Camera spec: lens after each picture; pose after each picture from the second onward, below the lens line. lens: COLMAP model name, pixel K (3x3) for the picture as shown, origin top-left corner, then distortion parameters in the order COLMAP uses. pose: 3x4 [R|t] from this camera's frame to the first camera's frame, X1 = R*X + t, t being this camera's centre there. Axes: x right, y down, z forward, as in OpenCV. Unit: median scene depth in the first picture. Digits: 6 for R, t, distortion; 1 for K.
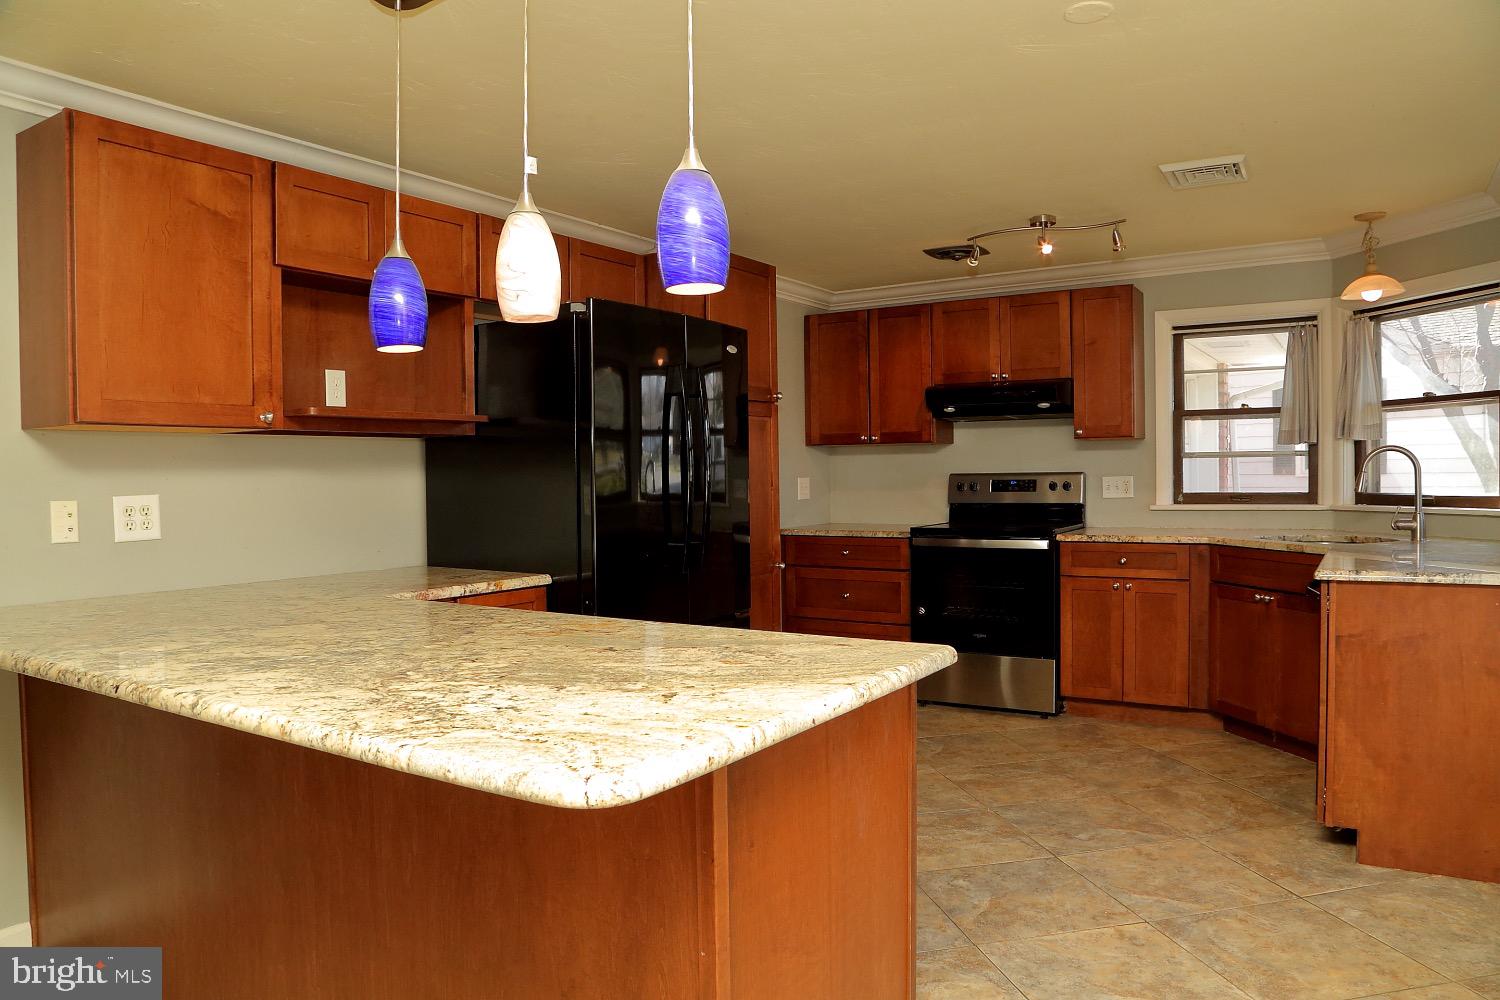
lens RADIAL K [[1034.3, 0, 738.3], [0, 1034.3, 491.0], [0, 0, 1]] dist [-0.119208, 0.055655]
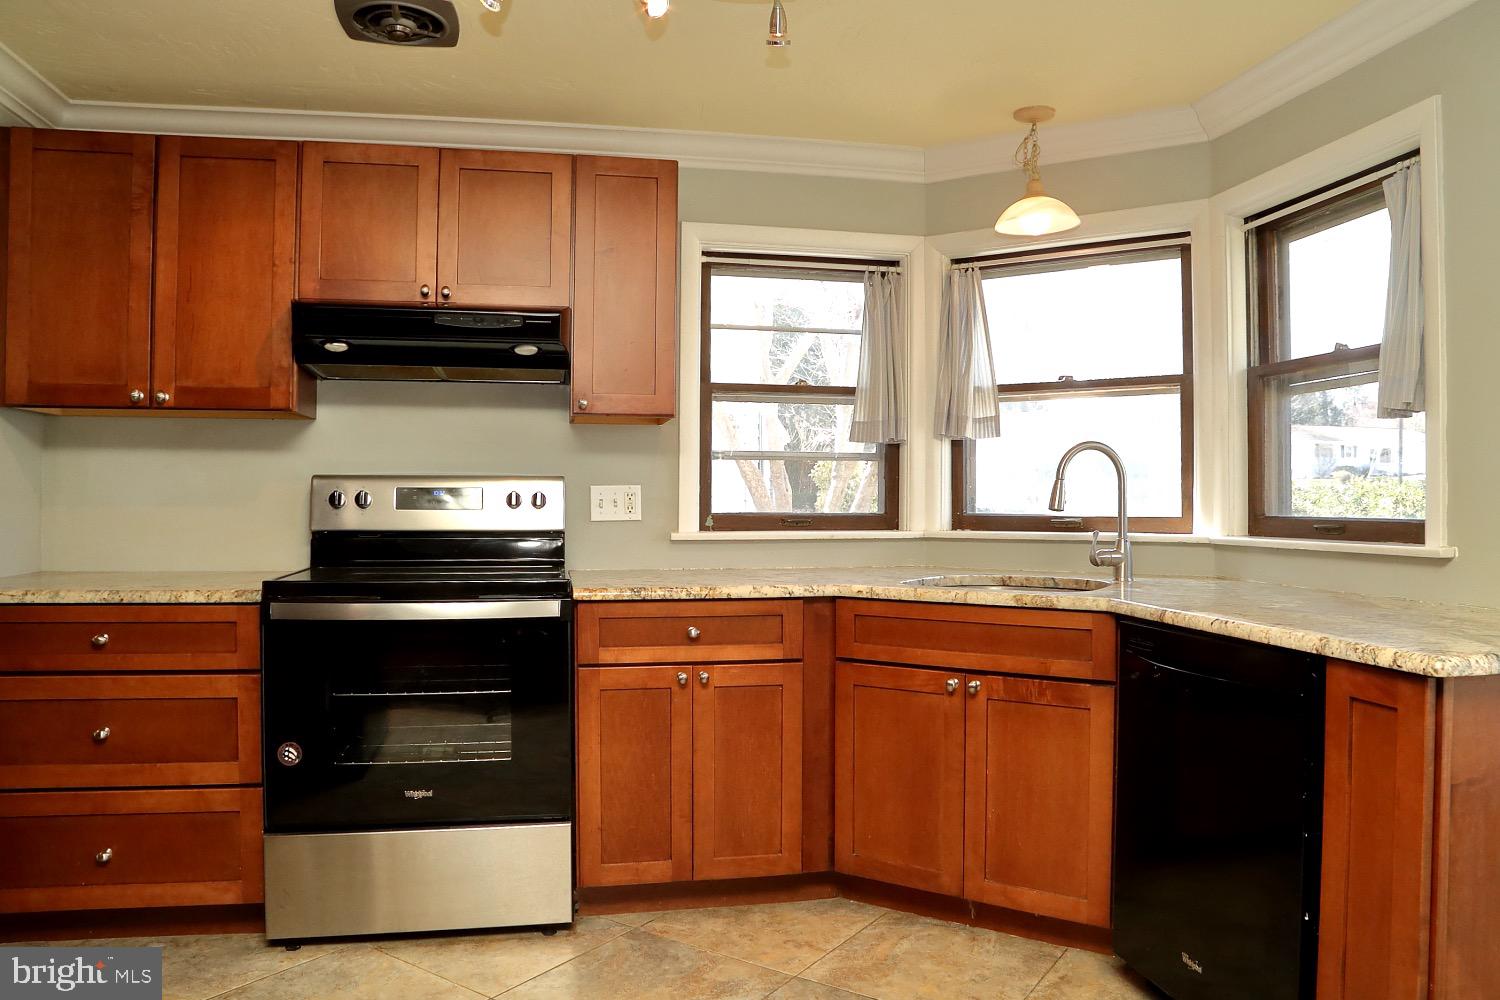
lens RADIAL K [[1034.3, 0, 756.2], [0, 1034.3, 500.5], [0, 0, 1]] dist [-0.119208, 0.055655]
pose [[0.715280, 0.016945, 0.698632, 0.005786], [-0.001153, 0.999733, -0.023068, 0.009315], [-0.698837, 0.015695, 0.715109, 0.553586]]
